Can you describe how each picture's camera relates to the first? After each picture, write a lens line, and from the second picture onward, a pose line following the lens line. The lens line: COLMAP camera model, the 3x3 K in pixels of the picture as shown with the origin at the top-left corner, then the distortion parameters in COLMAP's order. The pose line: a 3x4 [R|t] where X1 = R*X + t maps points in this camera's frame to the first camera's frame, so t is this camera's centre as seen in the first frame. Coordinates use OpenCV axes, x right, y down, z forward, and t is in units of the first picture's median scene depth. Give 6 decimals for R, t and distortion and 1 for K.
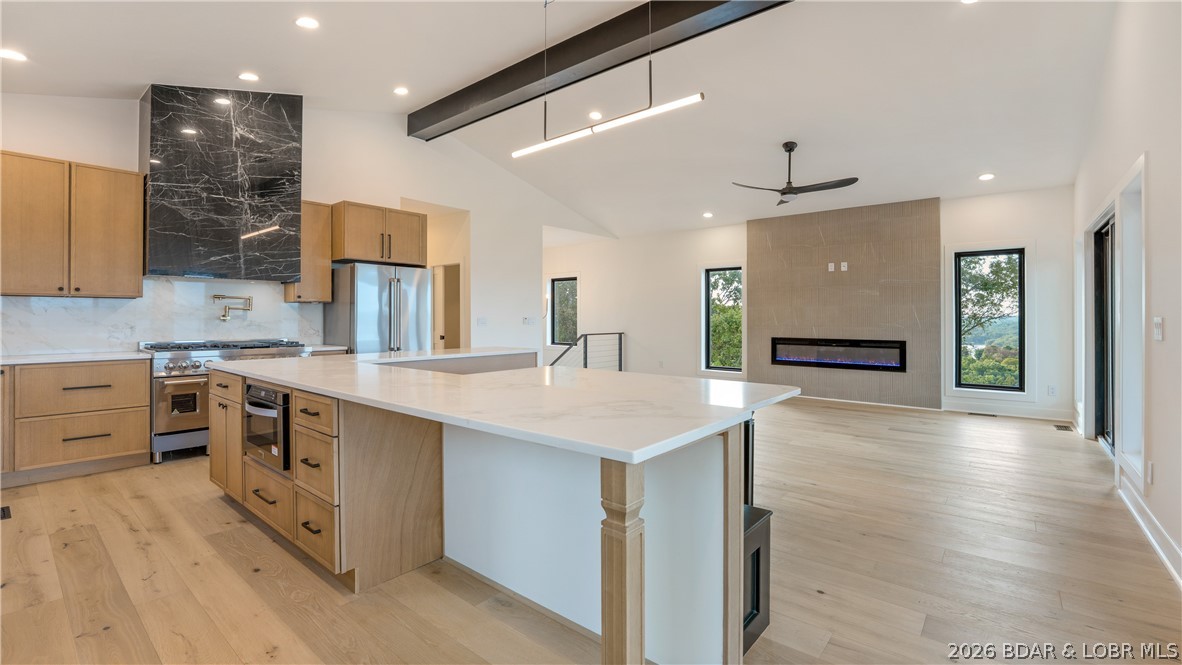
lens RADIAL K [[510.9, 0, 592.3], [0, 510.9, 308.1], [0, 0, 1]] dist [-0.031398, 0.003786]
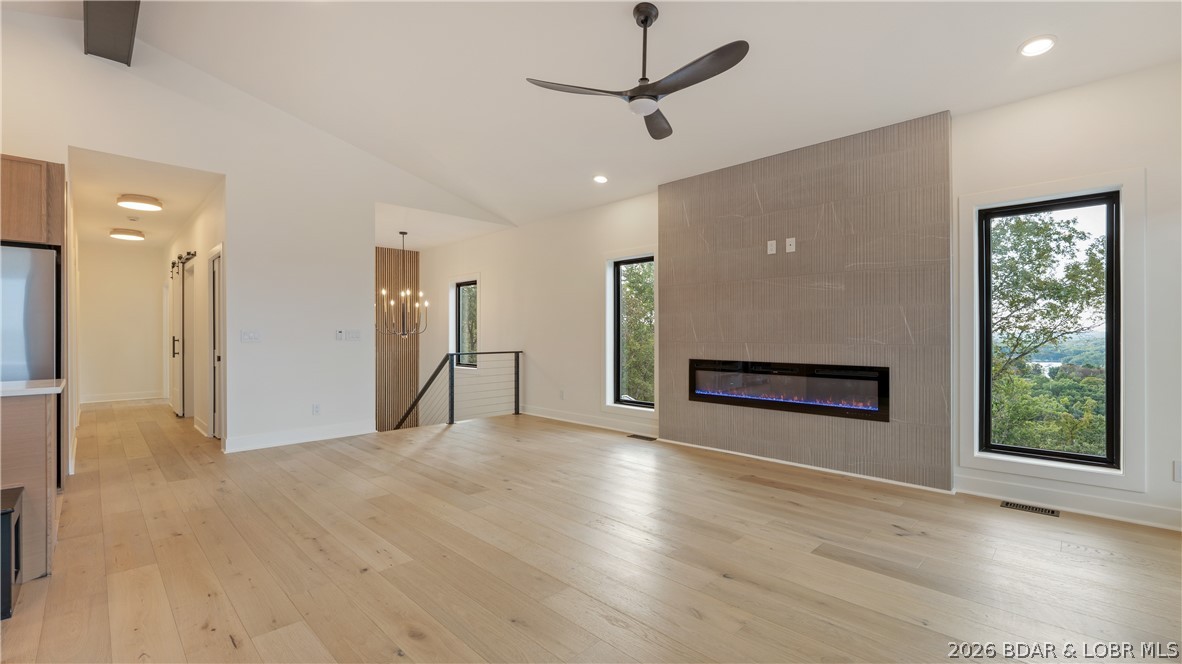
lens RADIAL K [[504.6, 0, 591.0], [0, 504.6, 332.0], [0, 0, 1]] dist [-0.015507, 0.005113]
pose [[0.995816, -0.003107, -0.091326, 0.457761], [0.004420, 0.999890, 0.014174, 0.019982], [0.091272, -0.014519, 0.995720, 0.543961]]
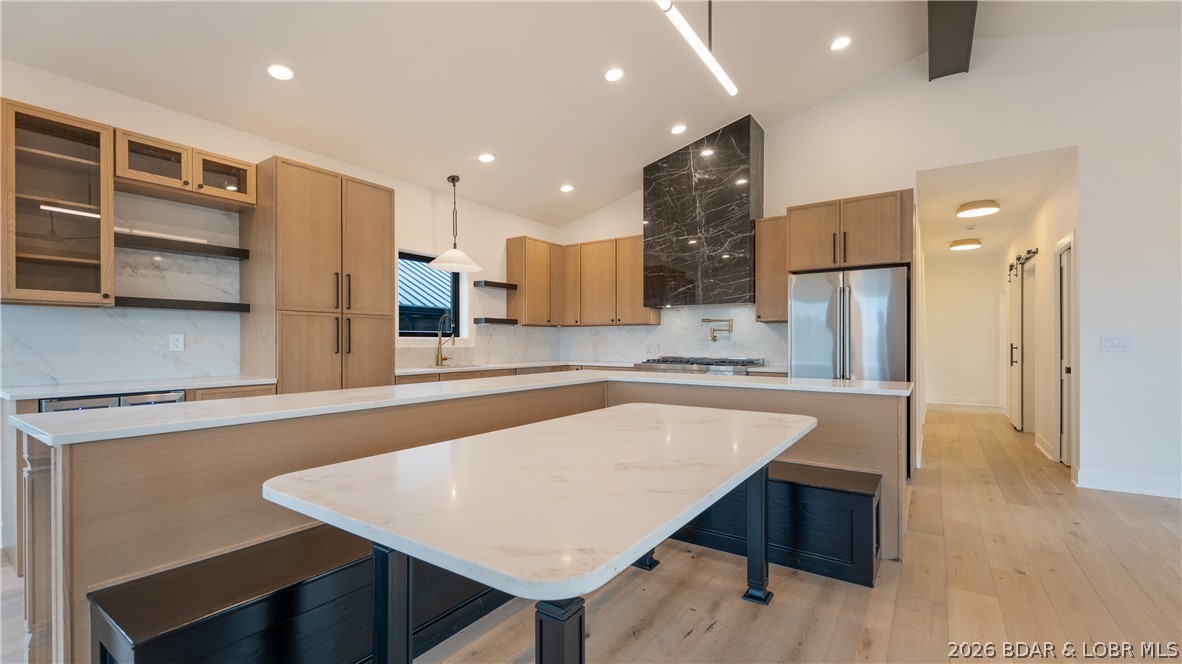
lens RADIAL K [[493.9, 0, 584.0], [0, 493.9, 343.0], [0, 0, 1]] dist [0.000447, -0.000419]
pose [[0.075718, 0.002949, -0.997125, 0.383209], [0.018002, 0.999829, 0.004324, 0.019763], [0.996967, -0.018277, 0.075652, 0.606816]]
